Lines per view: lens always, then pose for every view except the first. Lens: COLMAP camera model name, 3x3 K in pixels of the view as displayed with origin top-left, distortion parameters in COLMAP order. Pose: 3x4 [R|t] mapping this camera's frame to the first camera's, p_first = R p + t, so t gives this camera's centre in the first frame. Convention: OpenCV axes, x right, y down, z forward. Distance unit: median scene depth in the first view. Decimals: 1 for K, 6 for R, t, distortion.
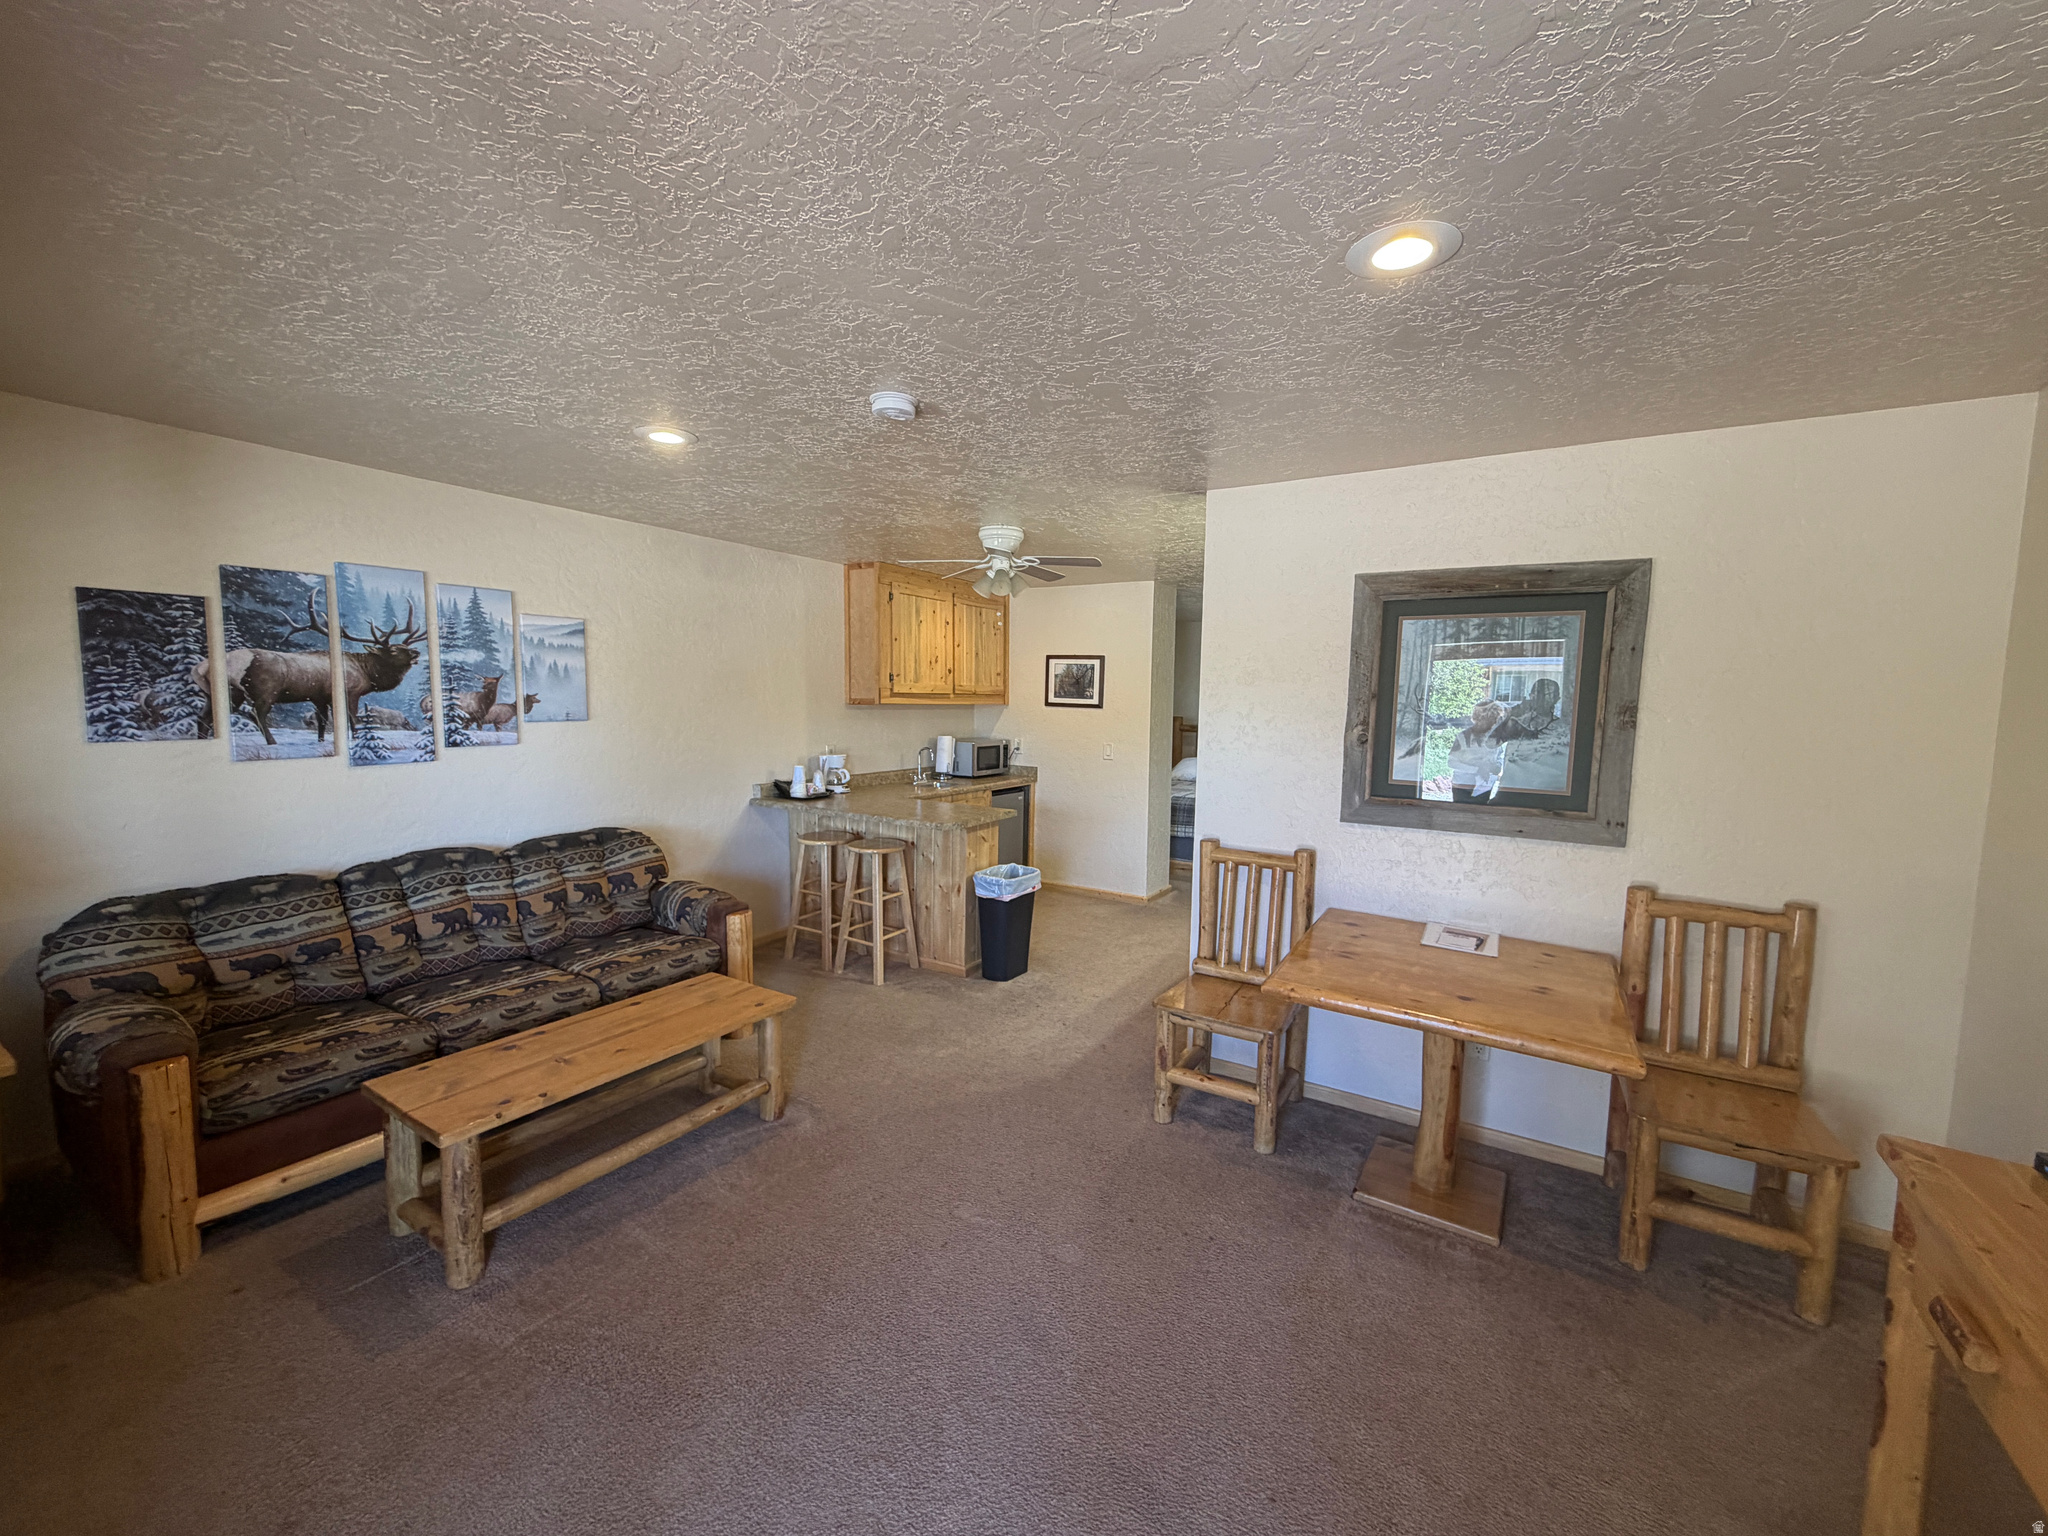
lens RADIAL K [[821.3, 0, 1013.3], [0, 821.3, 766.9], [0, 0, 1]] dist [0.000985, -0.000039]
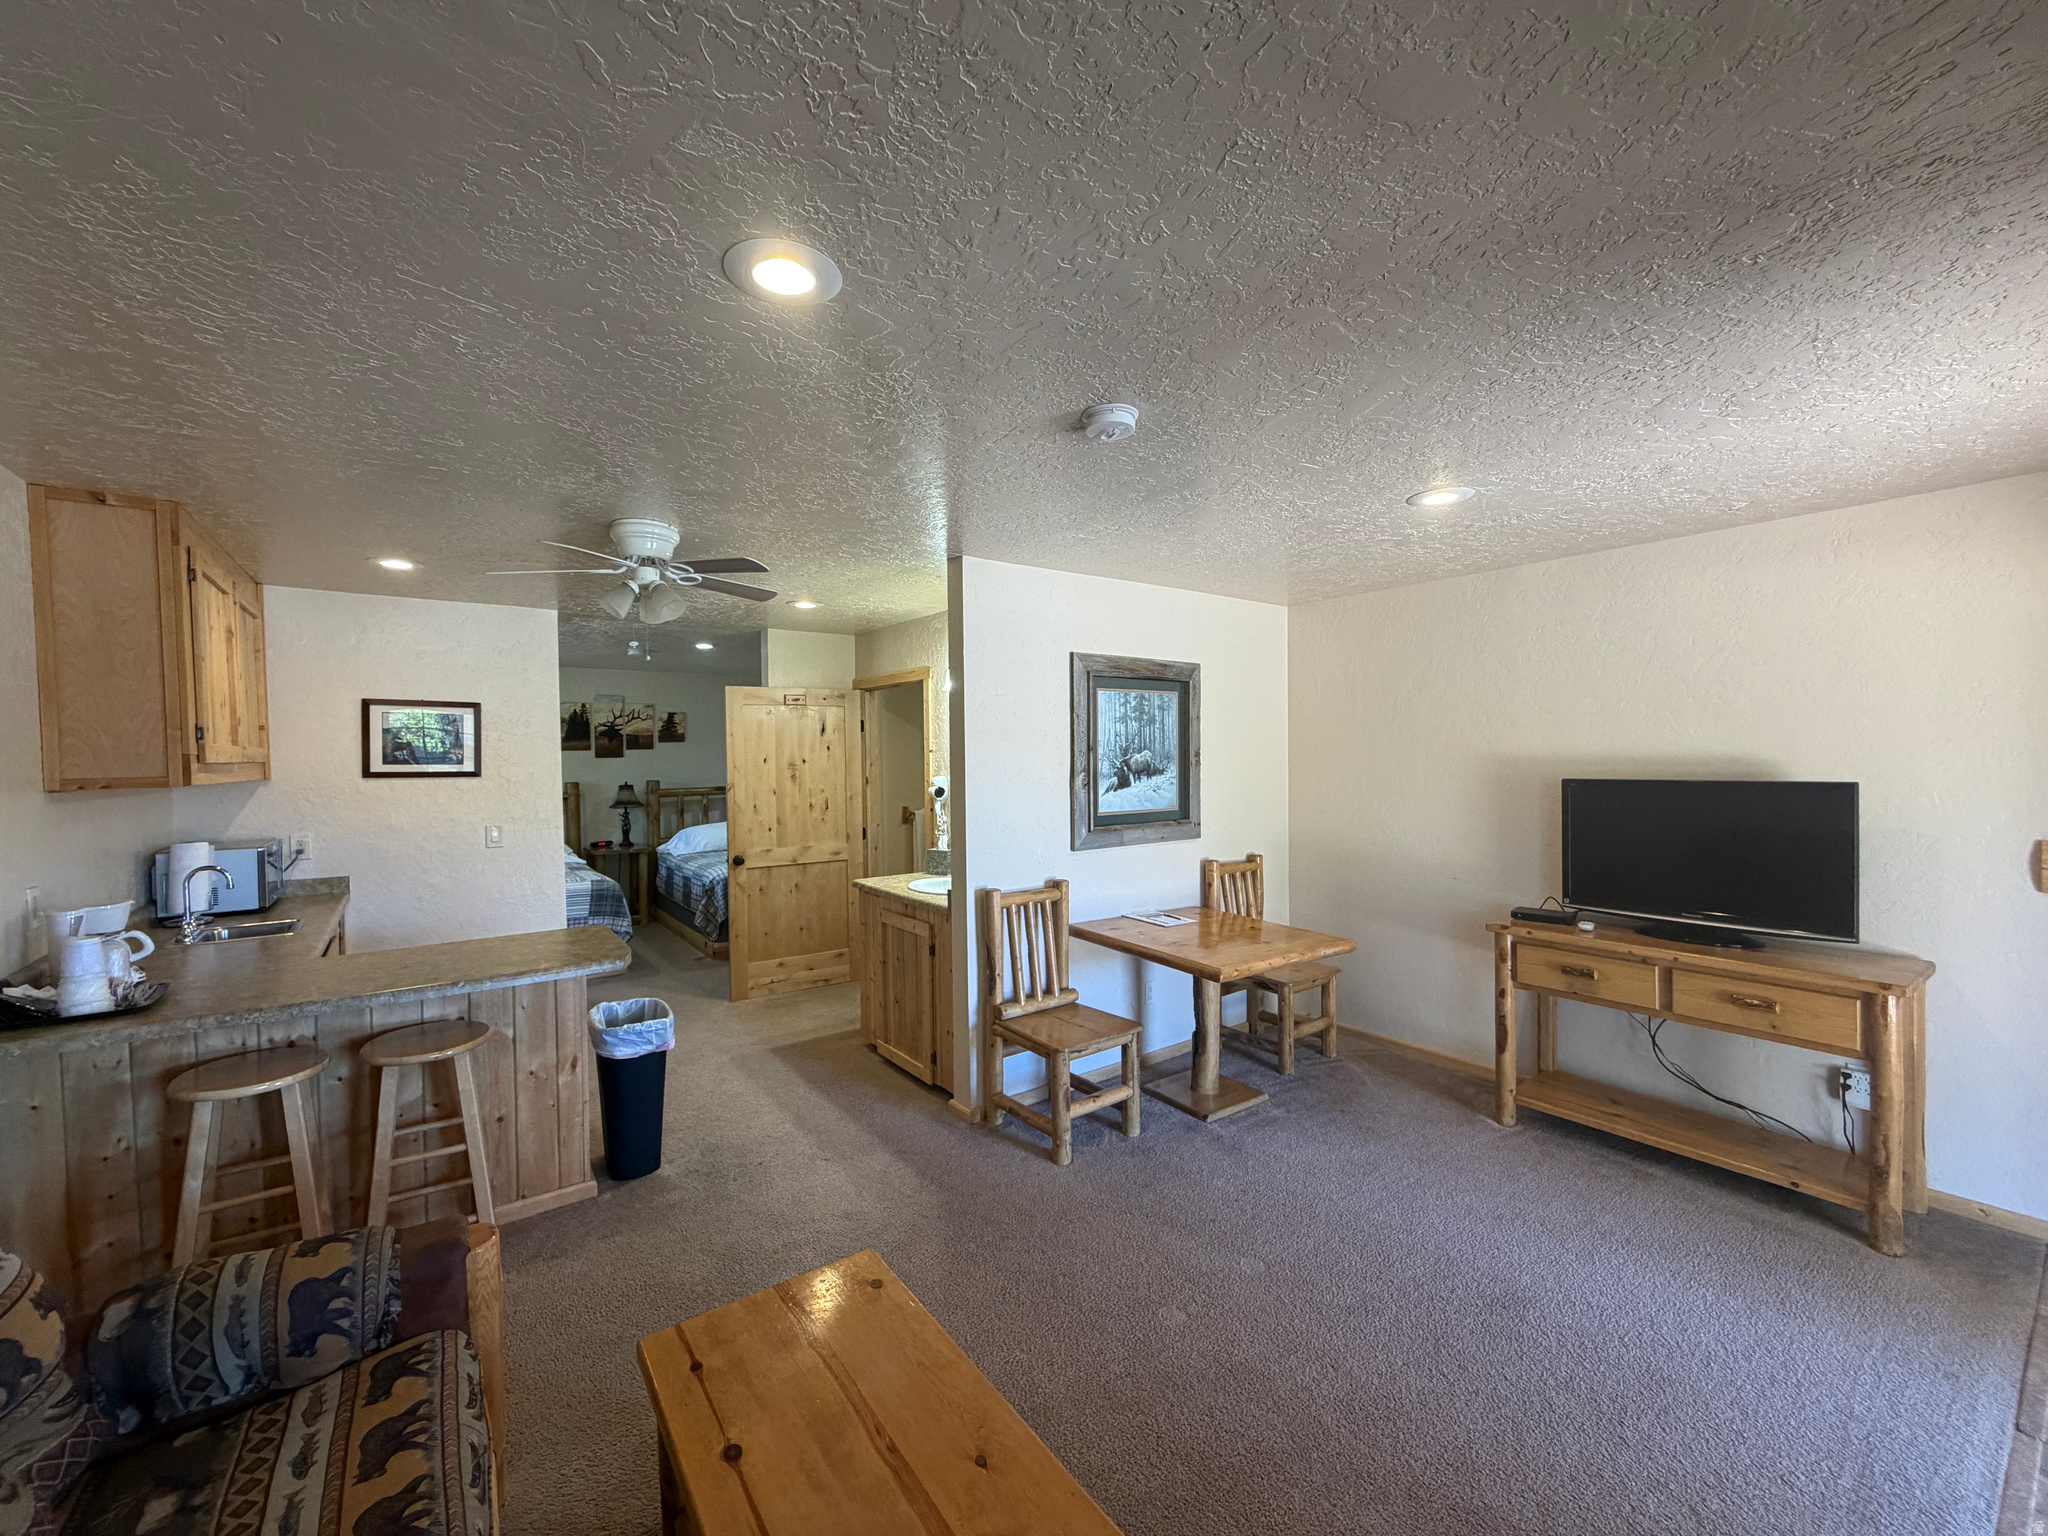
lens RADIAL K [[814.2, 0, 1026.3], [0, 814.2, 773.7], [0, 0, 1]] dist [-0.000306, -0.000060]
pose [[0.370357, -0.046222, 0.927739, -0.769960], [0.100363, 0.994906, 0.009503, -0.069540], [-0.923452, 0.089591, 0.373109, 0.627501]]
